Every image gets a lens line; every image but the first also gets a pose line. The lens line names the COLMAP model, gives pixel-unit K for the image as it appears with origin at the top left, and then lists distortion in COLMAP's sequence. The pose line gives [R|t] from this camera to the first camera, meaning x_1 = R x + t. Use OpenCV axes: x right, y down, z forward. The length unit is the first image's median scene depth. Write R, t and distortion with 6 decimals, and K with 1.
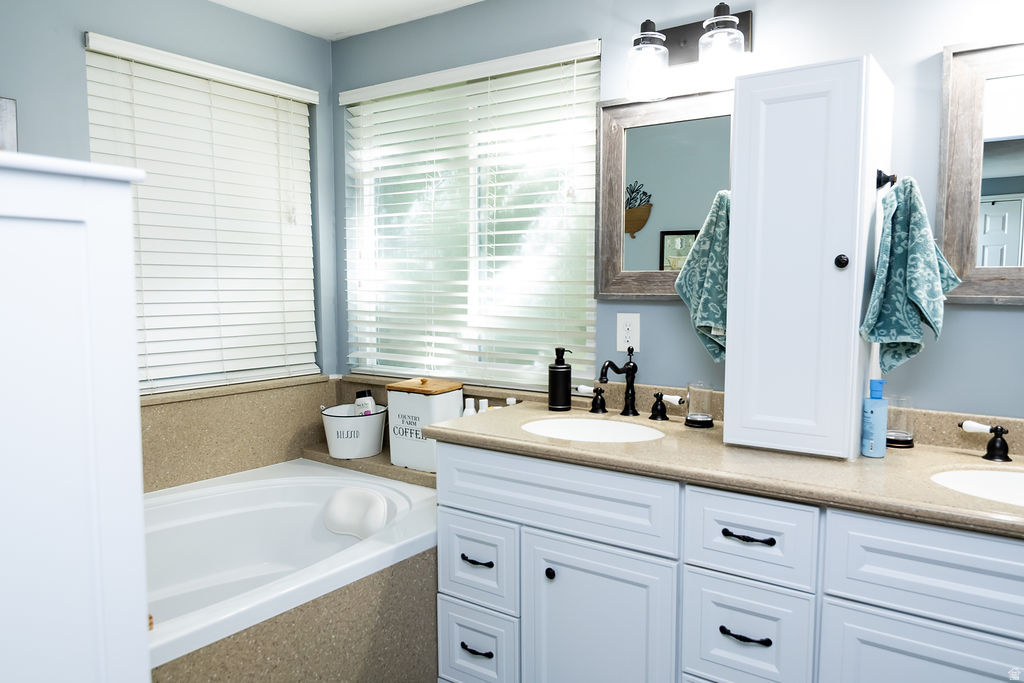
lens RADIAL K [[737.4, 0, 512.0], [0, 737.4, 341.5], [0, 0, 1]] dist [0.005162, -0.003827]
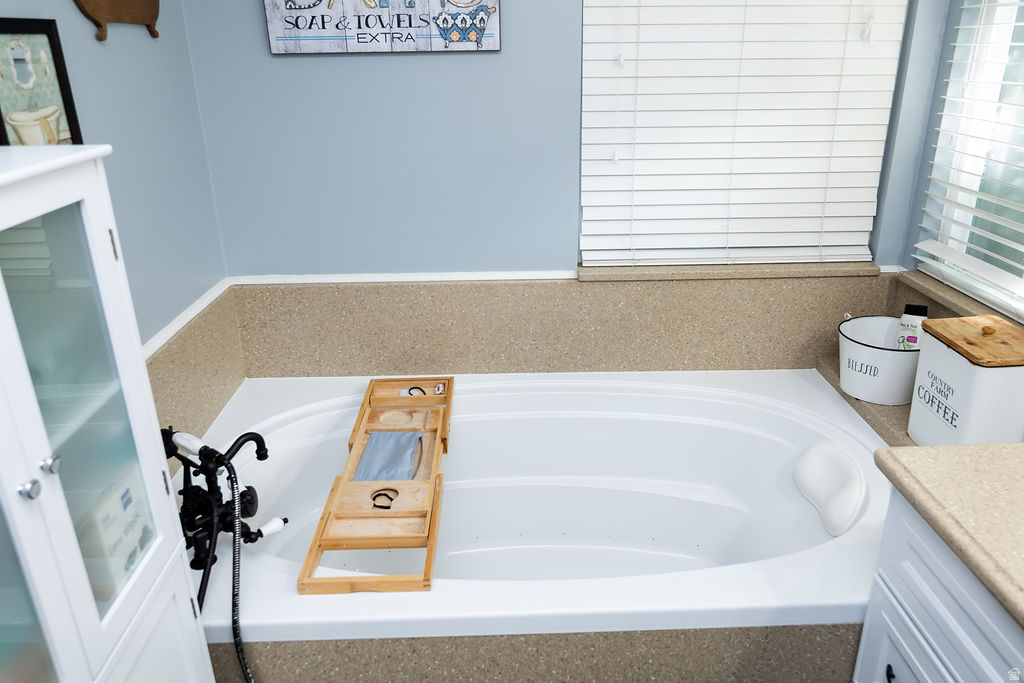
lens RADIAL K [[737.4, 0, 512.0], [0, 737.4, 341.5], [0, 0, 1]] dist [0.005162, -0.003827]
pose [[0.612785, 0.285034, -0.737055, 0.091560], [-0.050973, 0.945001, 0.323072, -0.116742], [0.788604, -0.160404, 0.593612, 0.347780]]
